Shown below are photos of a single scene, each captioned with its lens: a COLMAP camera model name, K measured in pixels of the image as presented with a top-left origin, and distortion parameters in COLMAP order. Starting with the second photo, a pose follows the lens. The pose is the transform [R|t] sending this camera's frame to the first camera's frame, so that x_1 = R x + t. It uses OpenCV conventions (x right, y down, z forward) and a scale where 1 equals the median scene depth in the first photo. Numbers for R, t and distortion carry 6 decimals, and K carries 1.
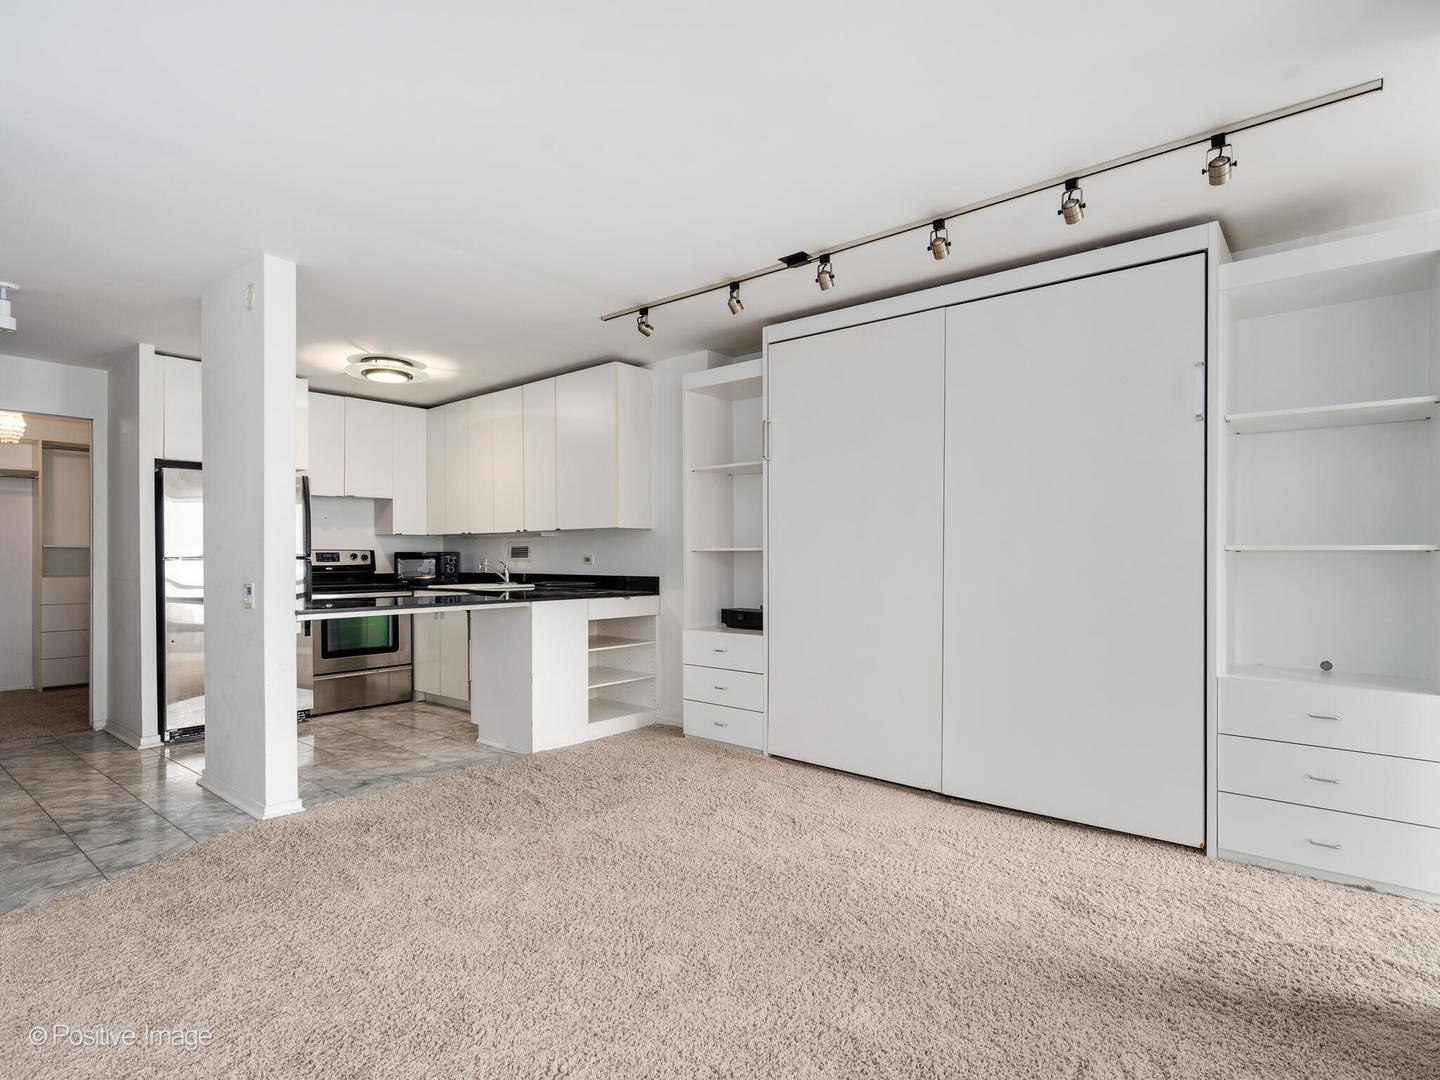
lens RADIAL K [[740.3, 0, 726.1], [0, 740.3, 560.1], [0, 0, 1]] dist [-0.006488, -0.001404]
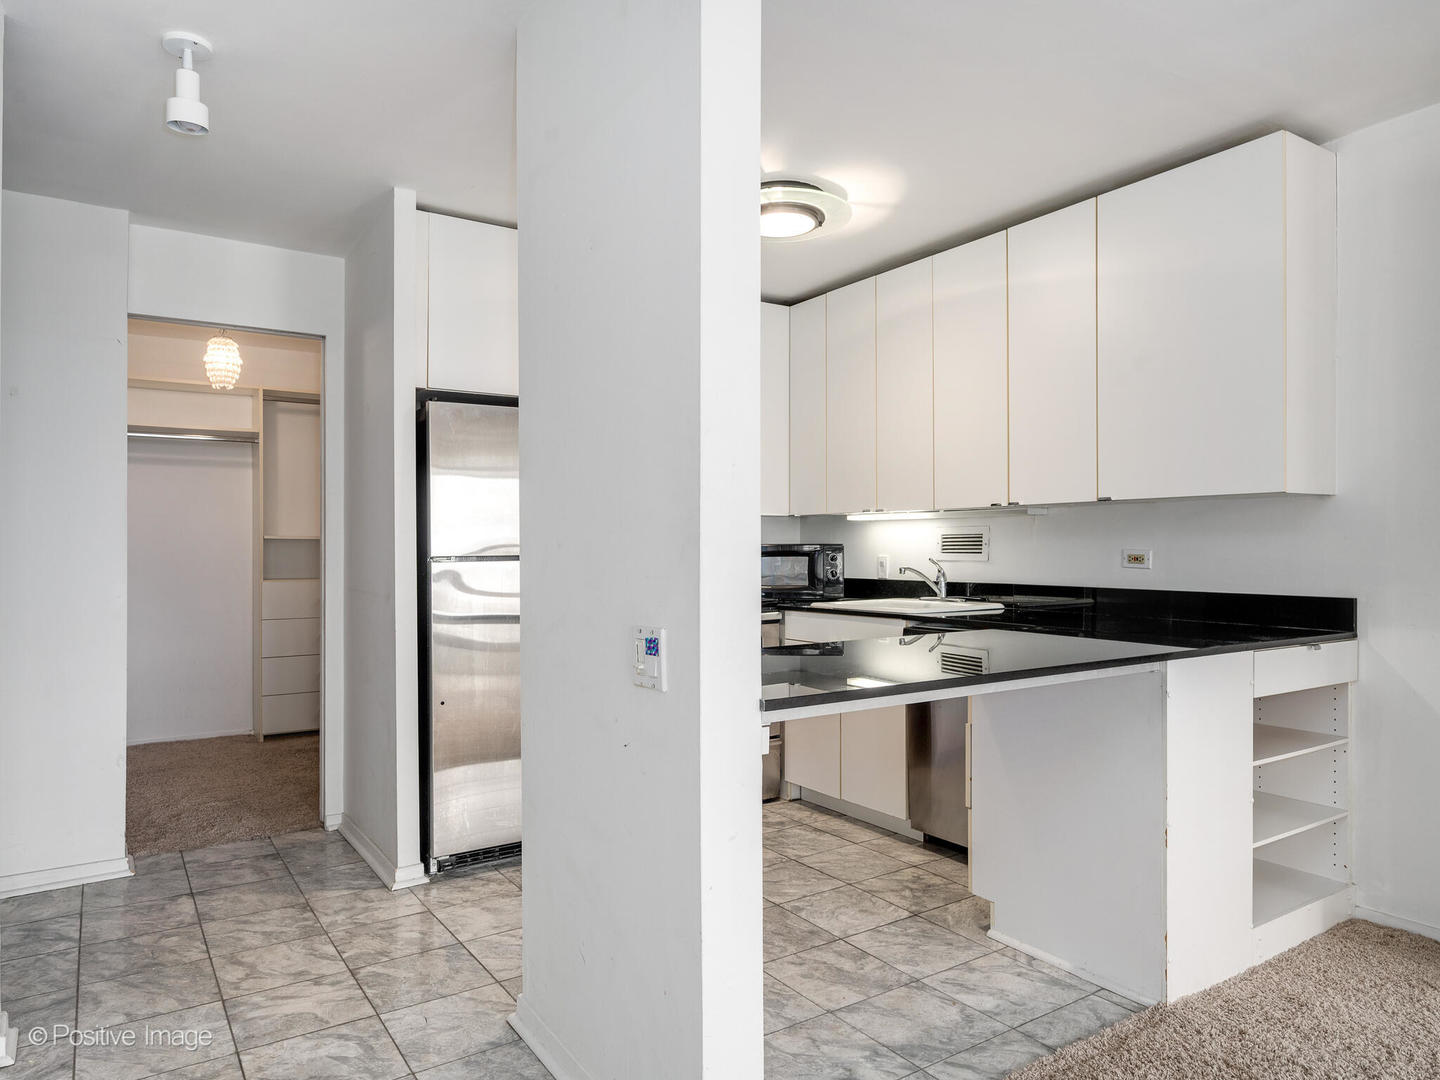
lens RADIAL K [[925.6, 0, 731.2], [0, 925.6, 545.5], [0, 0, 1]] dist [0.003038, -0.004687]
pose [[0.957937, -0.002617, -0.286966, -0.311588], [0.001310, 0.999988, -0.004746, -0.008452], [0.286975, 0.004170, 0.957929, 0.353455]]
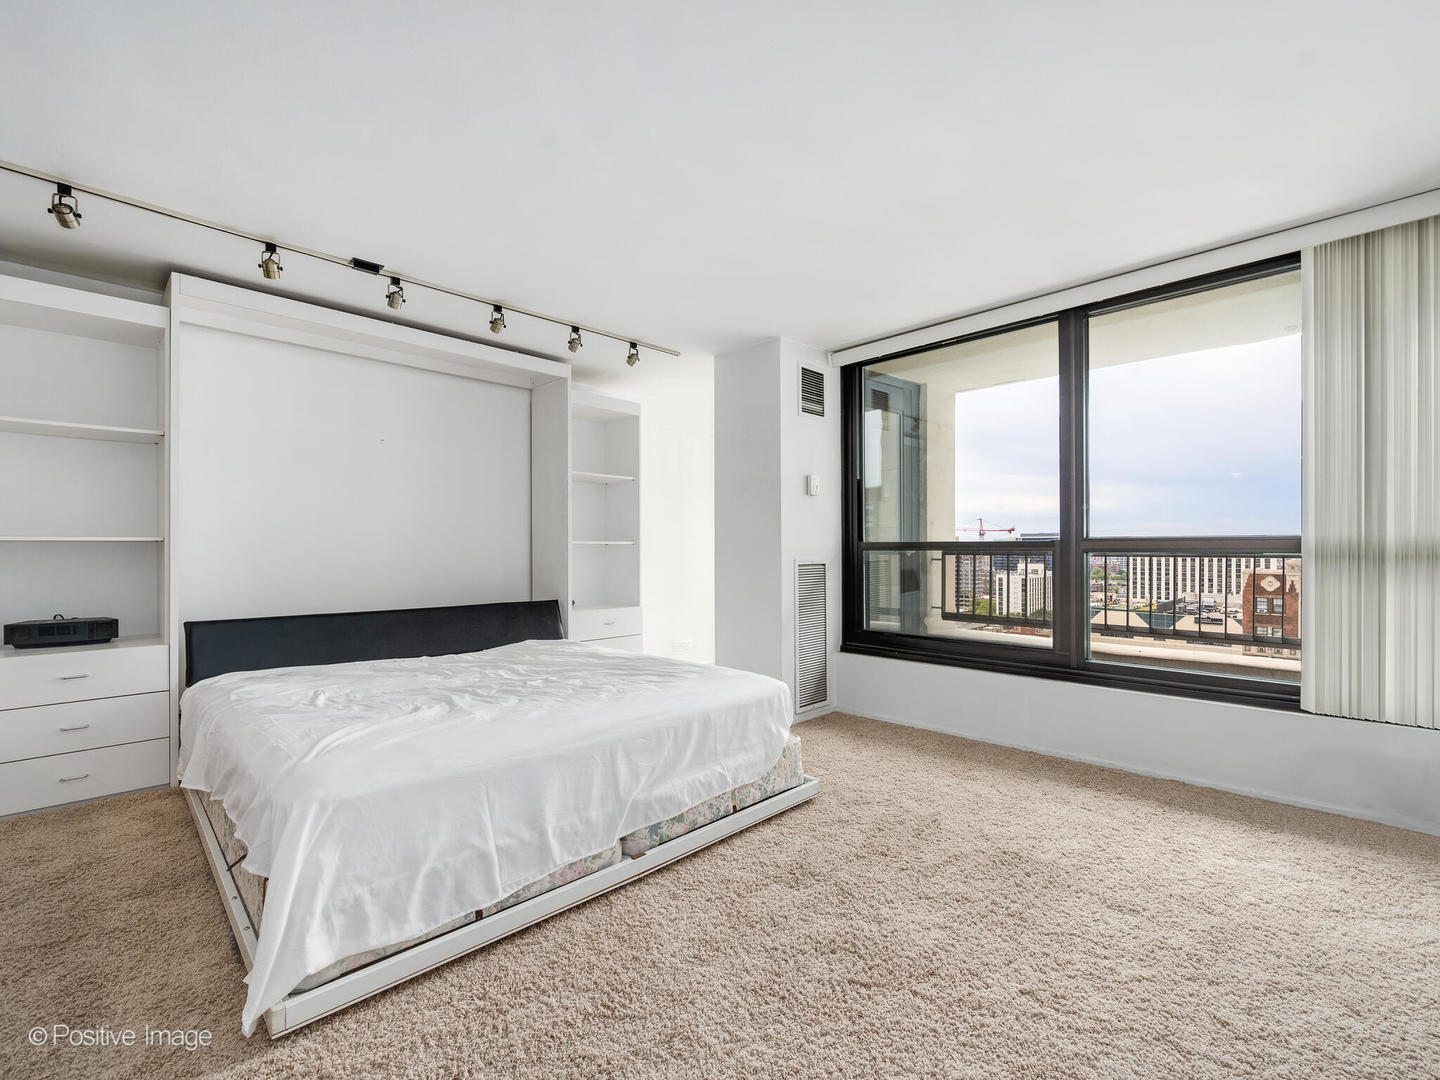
lens RADIAL K [[644.3, 0, 718.9], [0, 644.3, 542.7], [0, 0, 1]] dist [-0.007265, -0.000175]
pose [[0.106707, 0.006395, 0.994270, -0.511470], [0.011919, 0.999899, -0.007711, 0.003397], [-0.994219, 0.012673, 0.106620, 0.268360]]
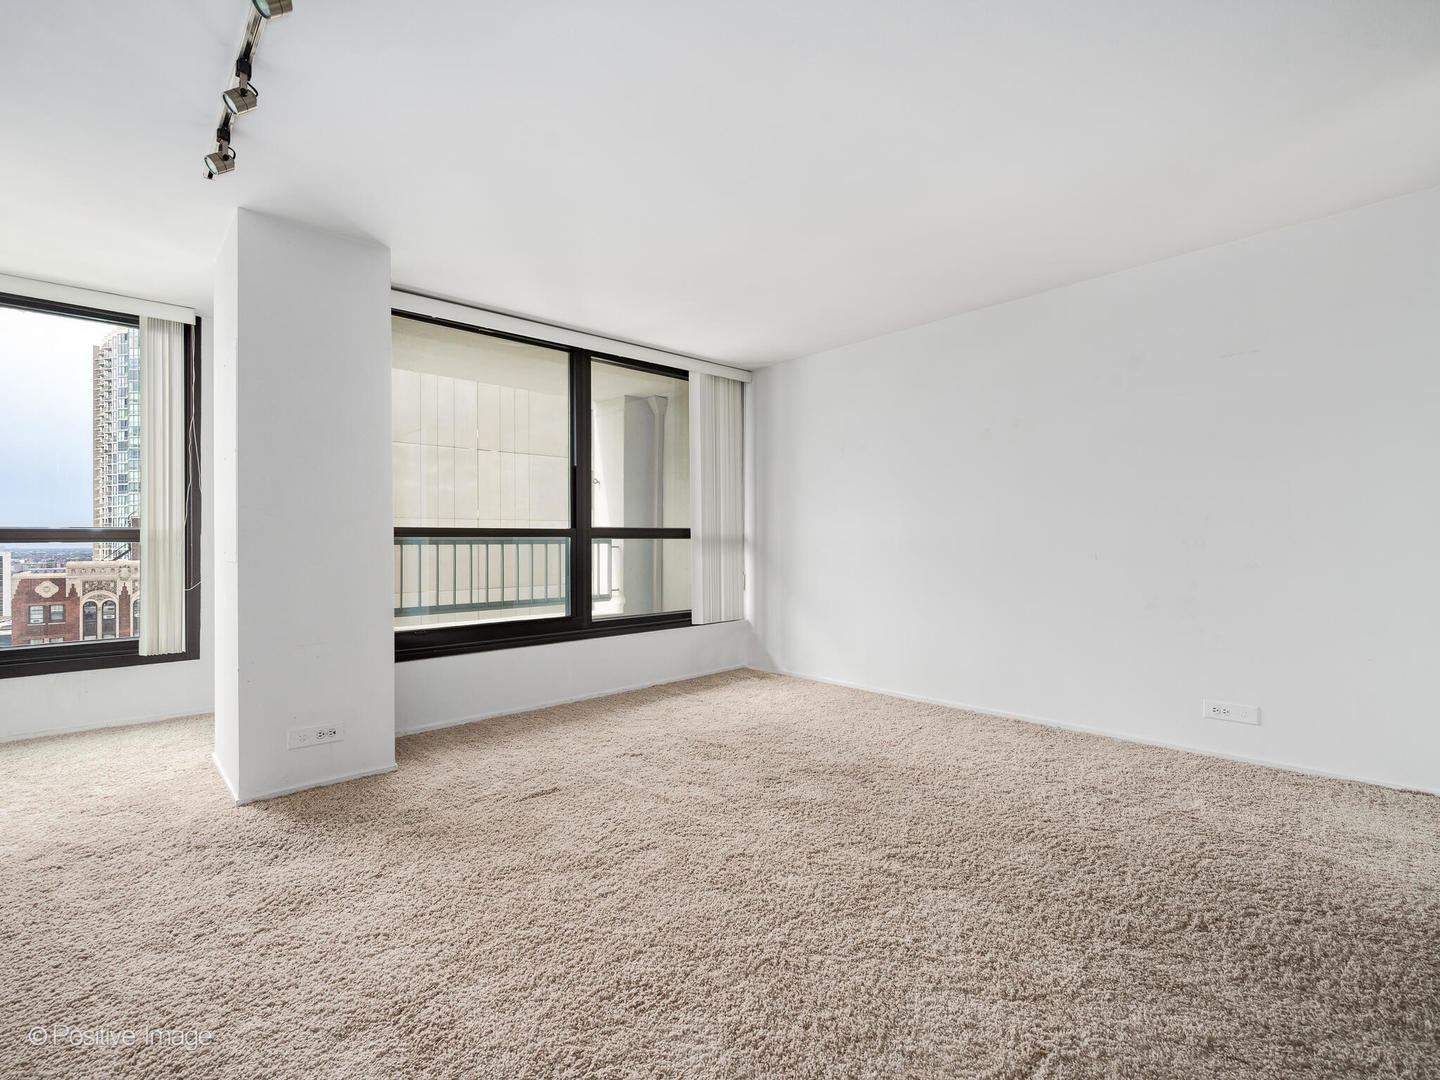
lens RADIAL K [[683.2, 0, 712.5], [0, 683.2, 540.2], [0, 0, 1]] dist [0.007053, 0.000026]
pose [[-0.989805, 0.008131, 0.142195, -0.083085], [0.009182, 0.999935, 0.006736, 0.010861], [-0.142131, 0.007973, -0.989816, 0.886870]]
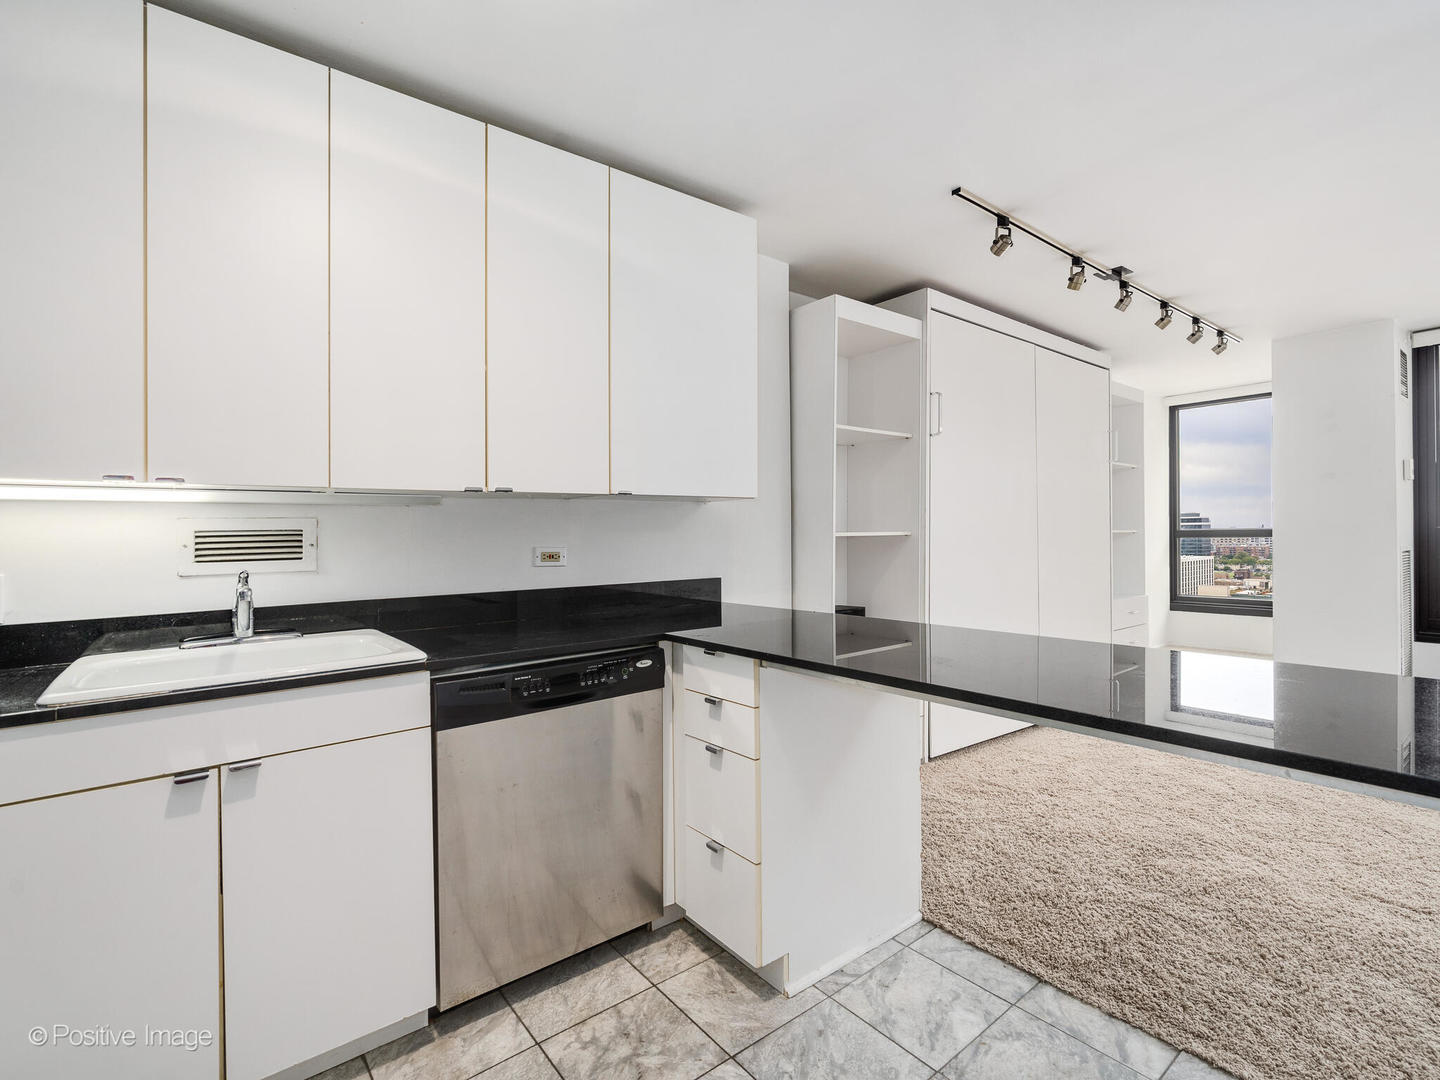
lens RADIAL K [[683.2, 0, 741.5], [0, 683.2, 520.1], [0, 0, 1]] dist [0.007053, 0.000026]
pose [[0.201484, 0.012917, 0.979407, -0.695106], [0.021299, 0.999619, -0.017565, -0.016248], [-0.979260, 0.024399, 0.201132, 0.905747]]
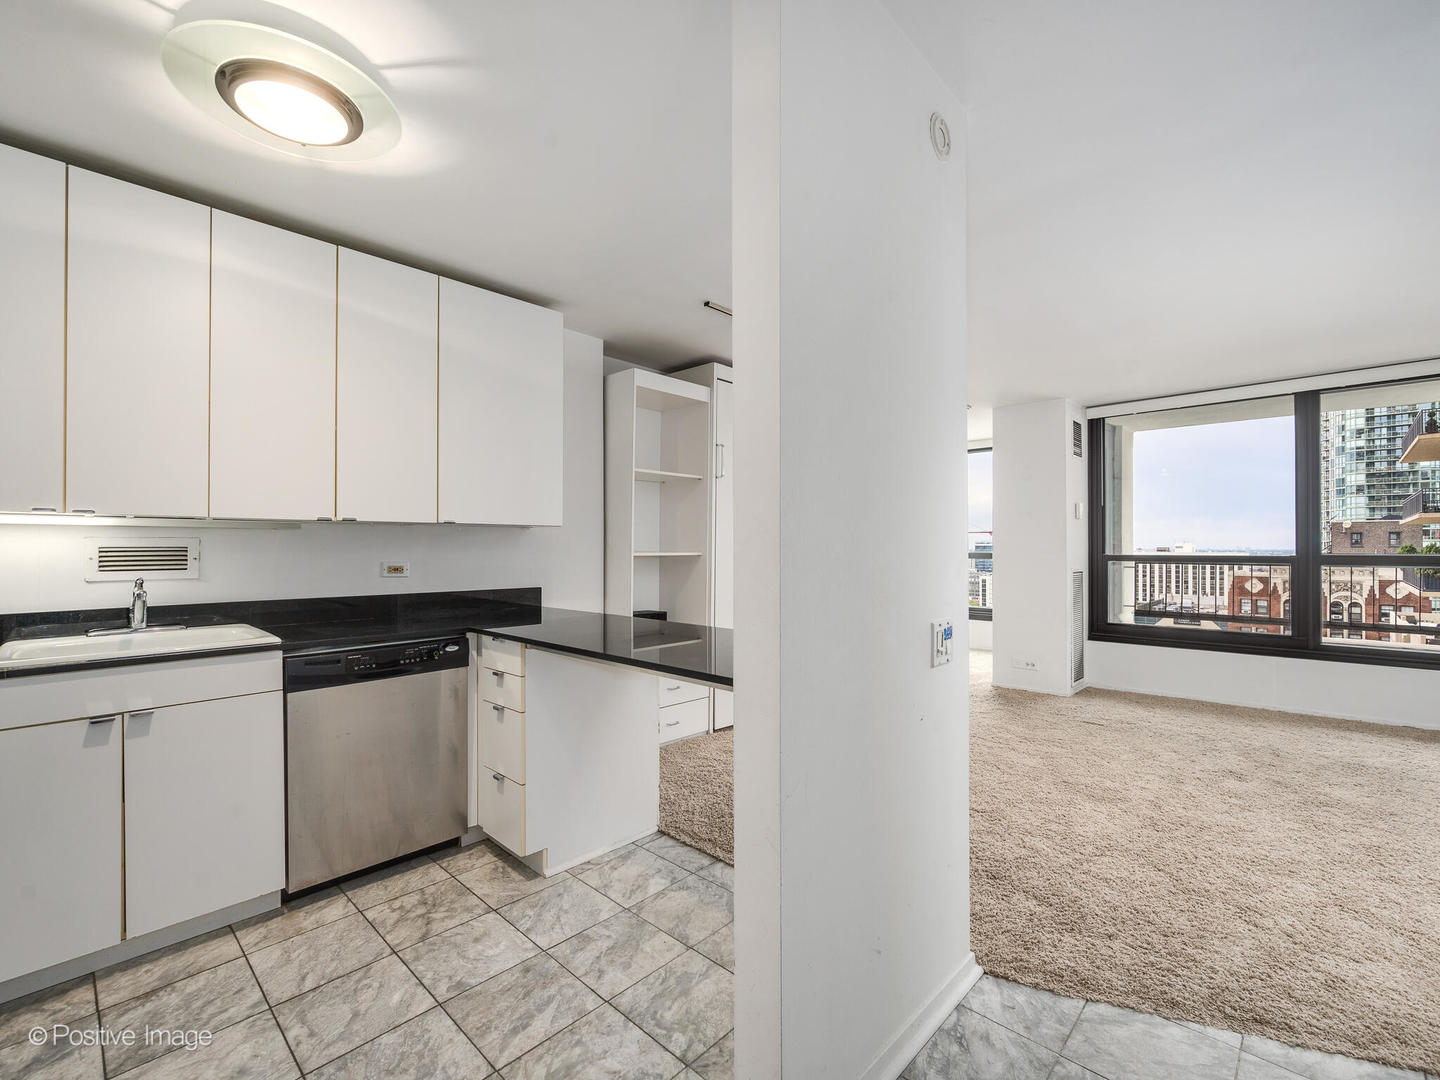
lens RADIAL K [[644.3, 0, 707.2], [0, 644.3, 536.7], [0, 0, 1]] dist [-0.007265, -0.000175]
pose [[0.084389, 0.016054, 0.996304, -0.816871], [0.007441, 0.999832, -0.016741, -0.020425], [-0.996405, 0.008826, 0.084255, 0.791798]]
